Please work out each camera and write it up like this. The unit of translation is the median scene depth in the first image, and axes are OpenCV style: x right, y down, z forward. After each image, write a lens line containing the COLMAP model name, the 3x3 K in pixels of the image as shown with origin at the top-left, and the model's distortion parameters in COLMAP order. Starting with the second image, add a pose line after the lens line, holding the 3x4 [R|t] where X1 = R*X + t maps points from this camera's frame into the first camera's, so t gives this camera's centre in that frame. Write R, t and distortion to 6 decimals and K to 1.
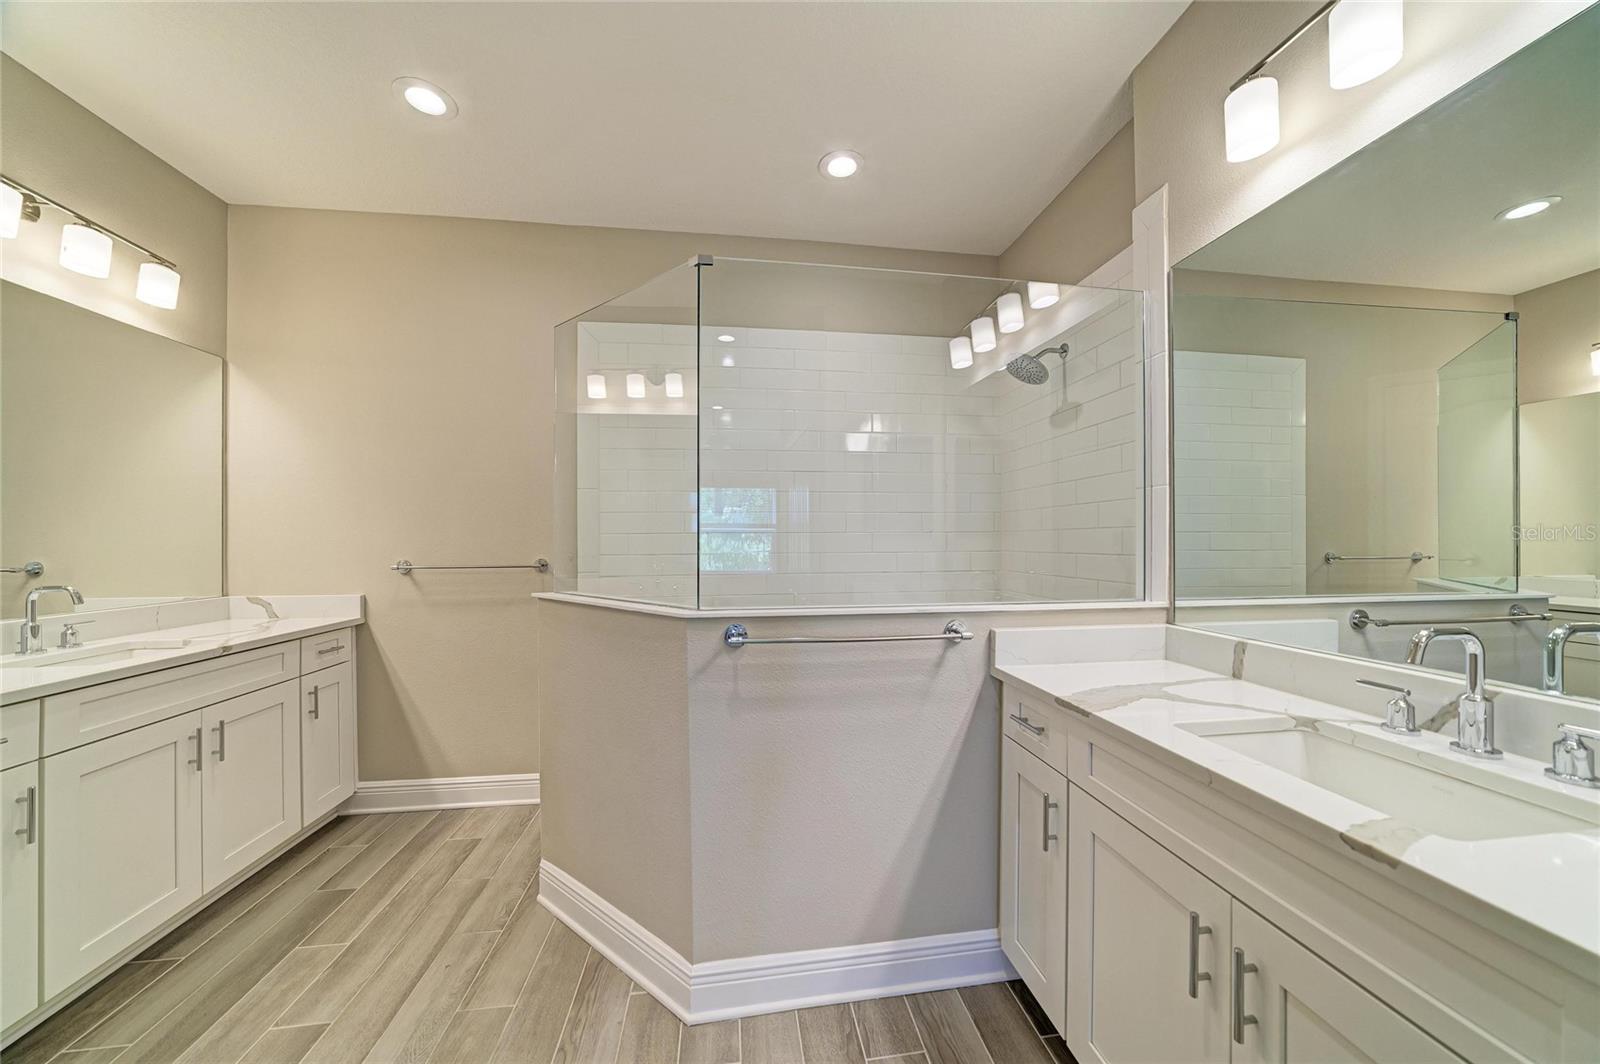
lens RADIAL K [[599.9, 0, 821.5], [0, 599.9, 540.7], [0, 0, 1]] dist [-0.013051, 0.004302]
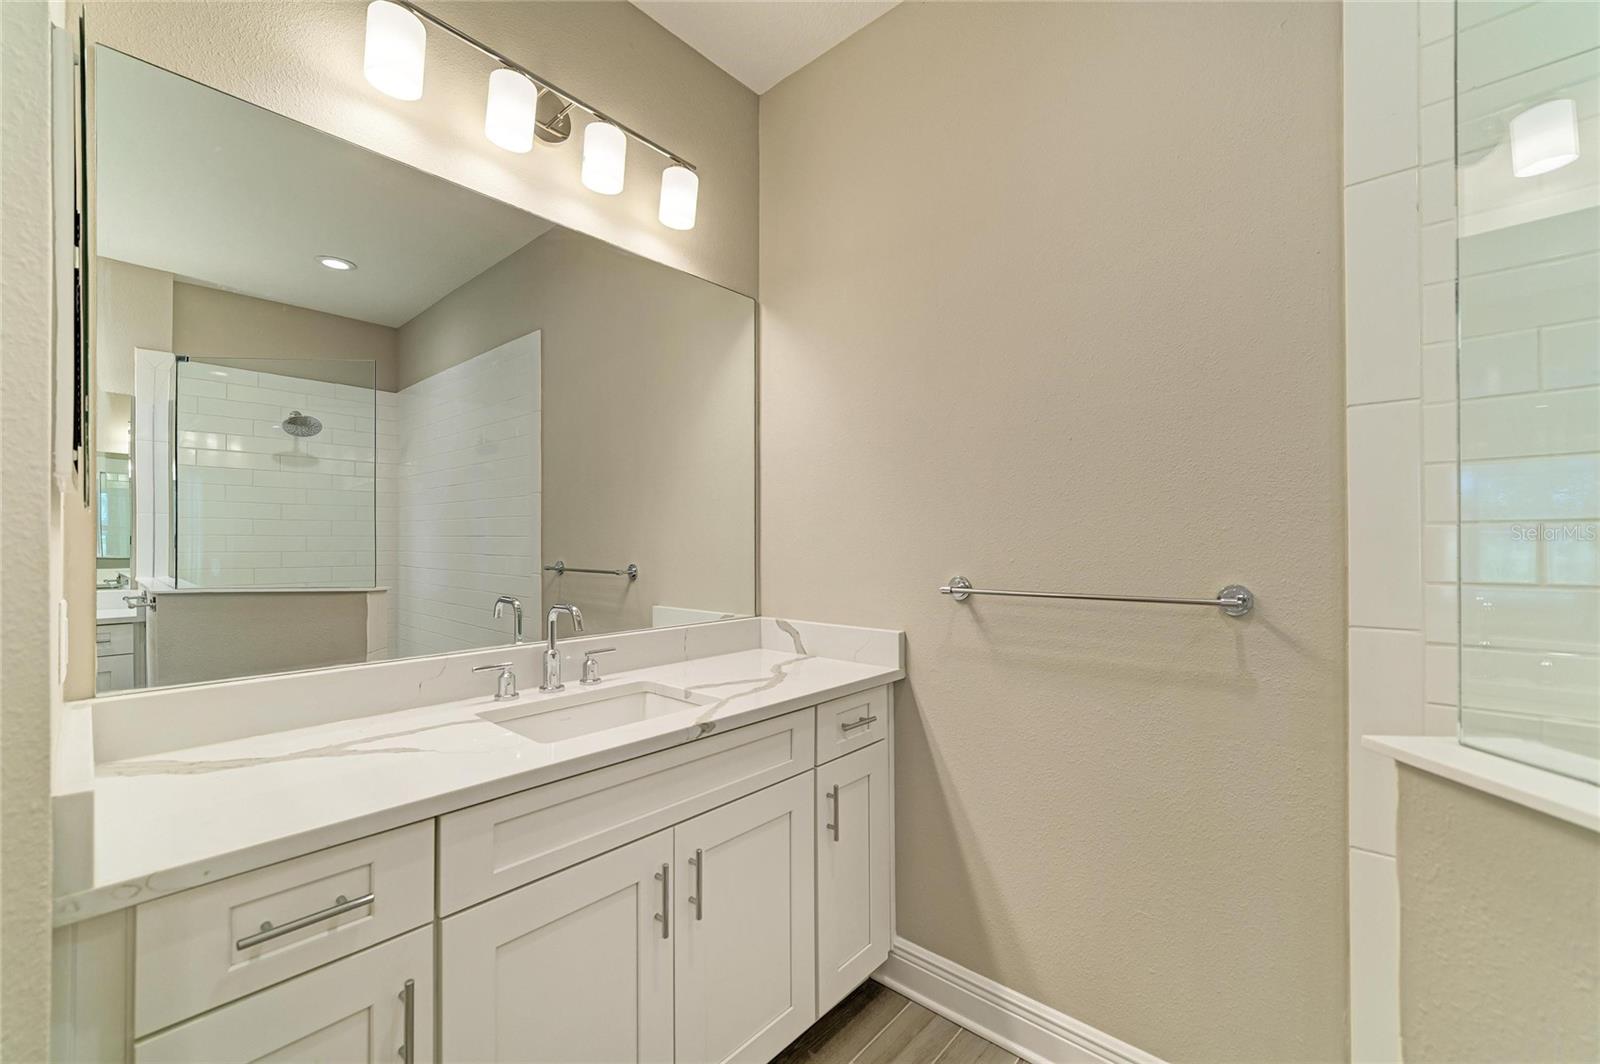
lens RADIAL K [[599.9, 0, 821.5], [0, 599.9, 540.7], [0, 0, 1]] dist [-0.013051, 0.004302]
pose [[0.673926, 0.000803, -0.738798, -0.412811], [-0.000479, 1.000000, 0.000650, -0.003027], [0.738799, -0.000084, 0.673926, 0.582004]]
